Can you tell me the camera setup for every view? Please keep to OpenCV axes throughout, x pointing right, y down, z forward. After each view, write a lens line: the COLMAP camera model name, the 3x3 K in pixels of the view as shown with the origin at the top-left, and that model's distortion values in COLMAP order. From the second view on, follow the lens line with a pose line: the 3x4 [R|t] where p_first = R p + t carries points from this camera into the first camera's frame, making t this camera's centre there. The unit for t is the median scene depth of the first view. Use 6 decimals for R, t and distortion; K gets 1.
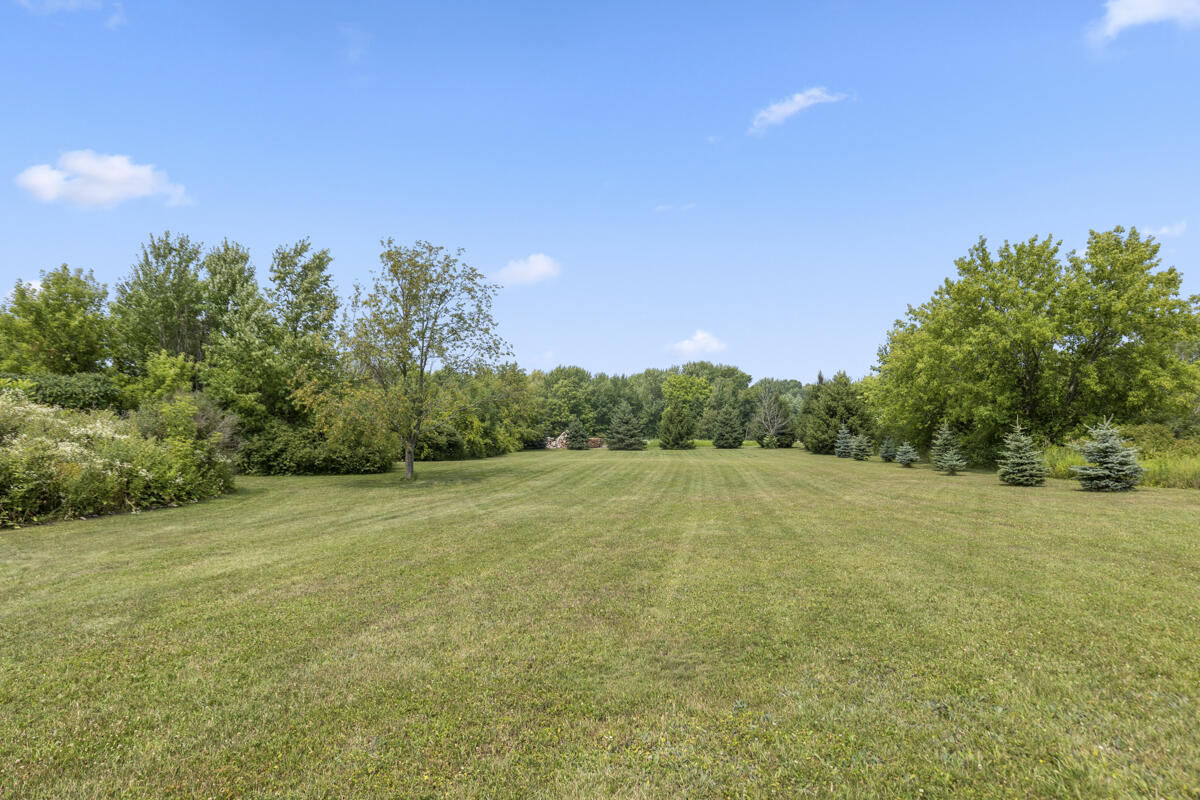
lens RADIAL K [[666.3, 0, 602.0], [0, 666.3, 418.0], [0, 0, 1]] dist [0.019695, -0.000043]
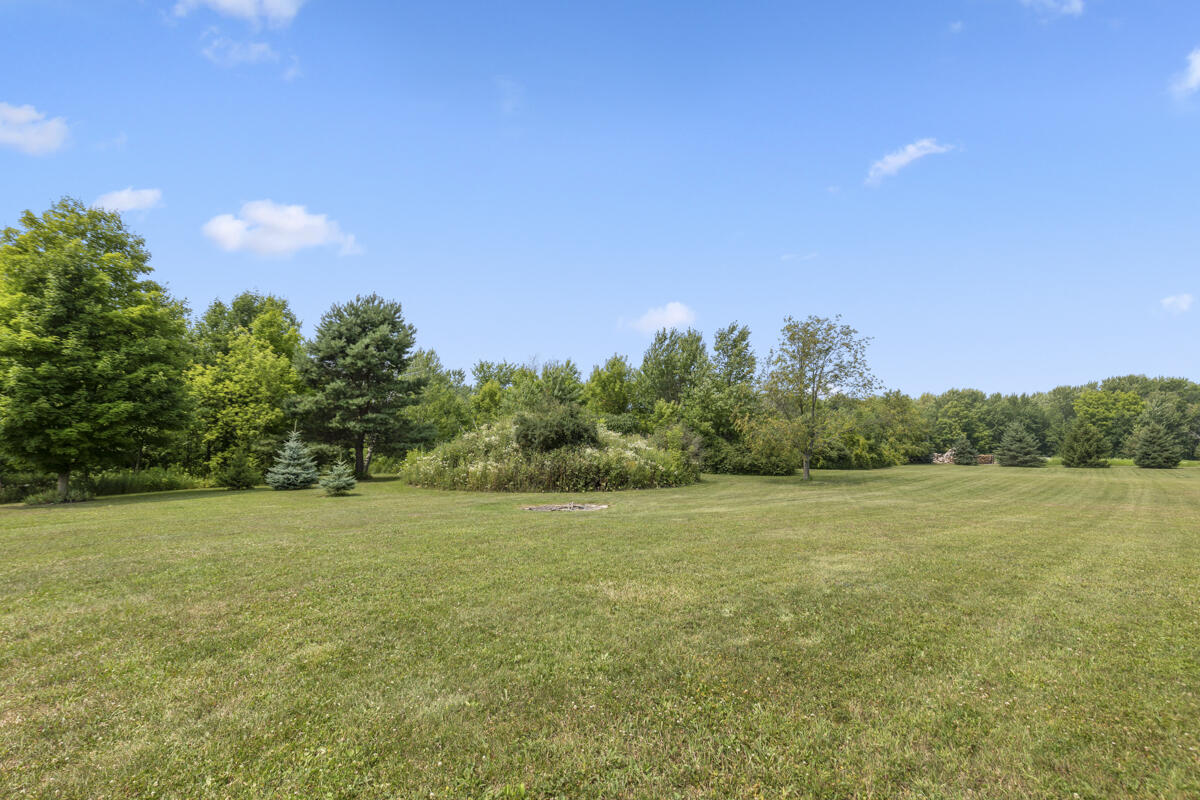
lens RADIAL K [[527.1, 0, 600.0], [0, 527.1, 400.0], [0, 0, 1]] dist [0.001567, 0.000153]
pose [[0.788944, -0.044789, -0.612830, 0.053156], [0.003003, 0.997609, -0.069046, -0.003259], [0.614457, 0.052633, 0.787192, -0.147812]]
